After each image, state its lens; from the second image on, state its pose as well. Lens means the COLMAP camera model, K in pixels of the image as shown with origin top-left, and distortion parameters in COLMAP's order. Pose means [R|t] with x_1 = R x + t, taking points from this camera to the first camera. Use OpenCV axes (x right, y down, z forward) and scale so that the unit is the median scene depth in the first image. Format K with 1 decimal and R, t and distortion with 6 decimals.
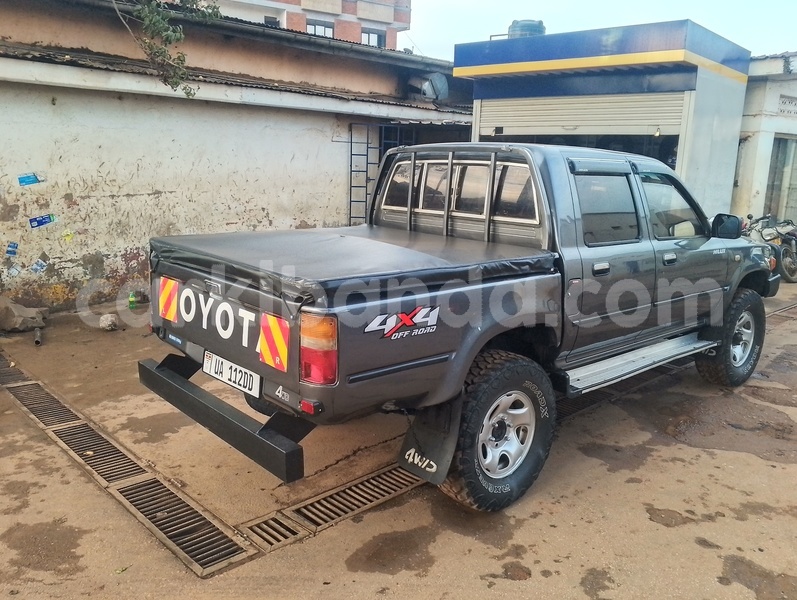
lens RADIAL K [[650.2, 0, 398.5], [0, 650.2, 300.0], [0, 0, 1]] dist [-0.000271, -0.007183]
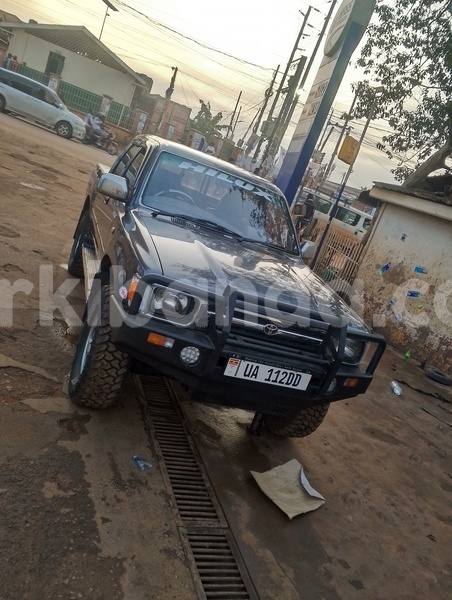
lens RADIAL K [[494.5, 0, 226.0], [0, 494.5, 300.0], [0, 0, 1]] dist [-0.006539, 0.004234]
pose [[-0.362064, 0.054677, -0.930548, 0.853027], [-0.537618, 0.803267, 0.256378, -0.186918], [0.761497, 0.593104, -0.261438, 1.031505]]
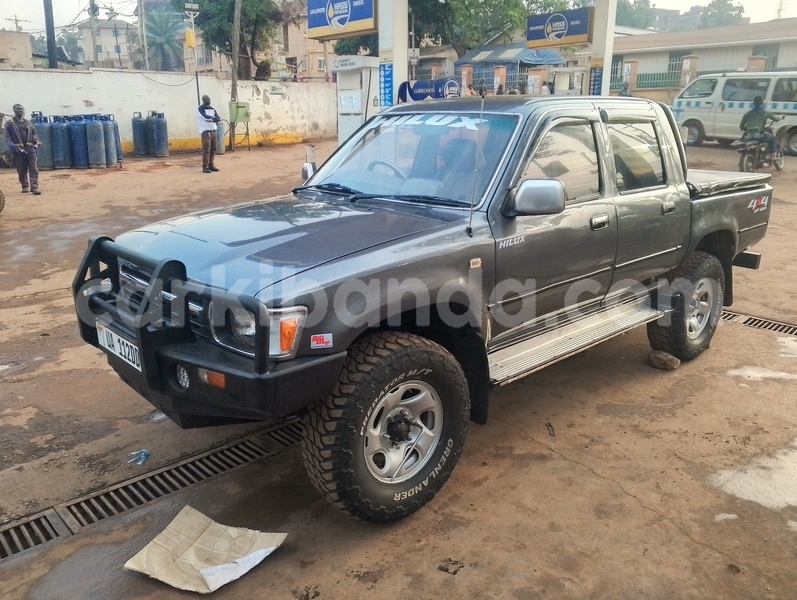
lens RADIAL K [[639.9, 0, 398.5], [0, 639.9, 300.0], [0, 0, 1]] dist [0.000299, -0.002664]
pose [[-0.998905, -0.036451, -0.029343, 0.282332], [-0.046092, 0.874677, 0.482511, -0.285451], [0.008078, 0.483334, -0.875399, 1.339305]]
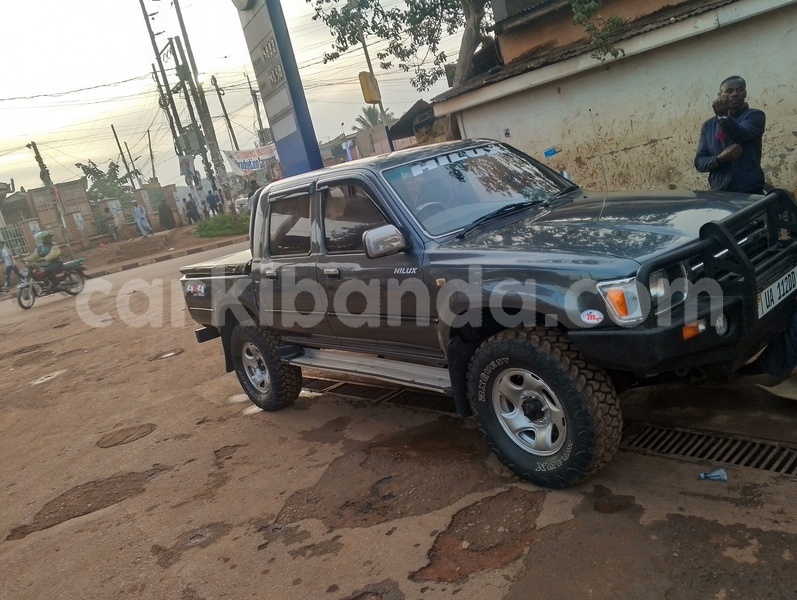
lens RADIAL K [[650.2, 0, 398.5], [0, 650.2, 300.0], [0, 0, 1]] dist [-0.000271, -0.007183]
pose [[-0.035656, 0.165433, -0.985576, 0.908429], [0.027499, 0.985992, 0.164508, -0.114571], [0.998986, -0.021237, -0.039706, 0.743523]]
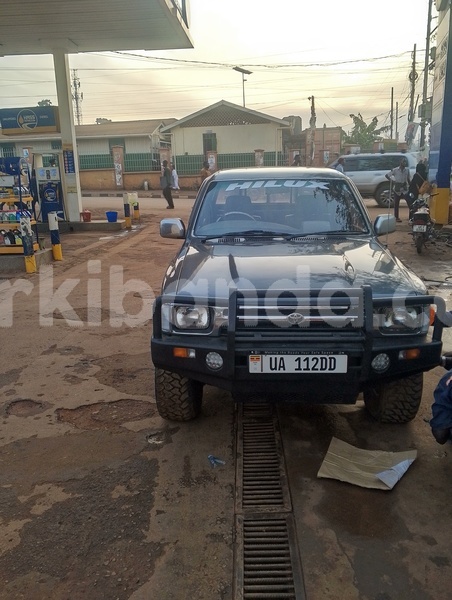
lens RADIAL K [[489.5, 0, 226.0], [0, 489.5, 300.0], [0, 0, 1]] dist [-0.000271, -0.007183]
pose [[-0.695669, 0.153070, -0.701864, 0.769963], [-0.151586, 0.923754, 0.351710, -0.220862], [0.702186, 0.351067, -0.619424, 1.186263]]
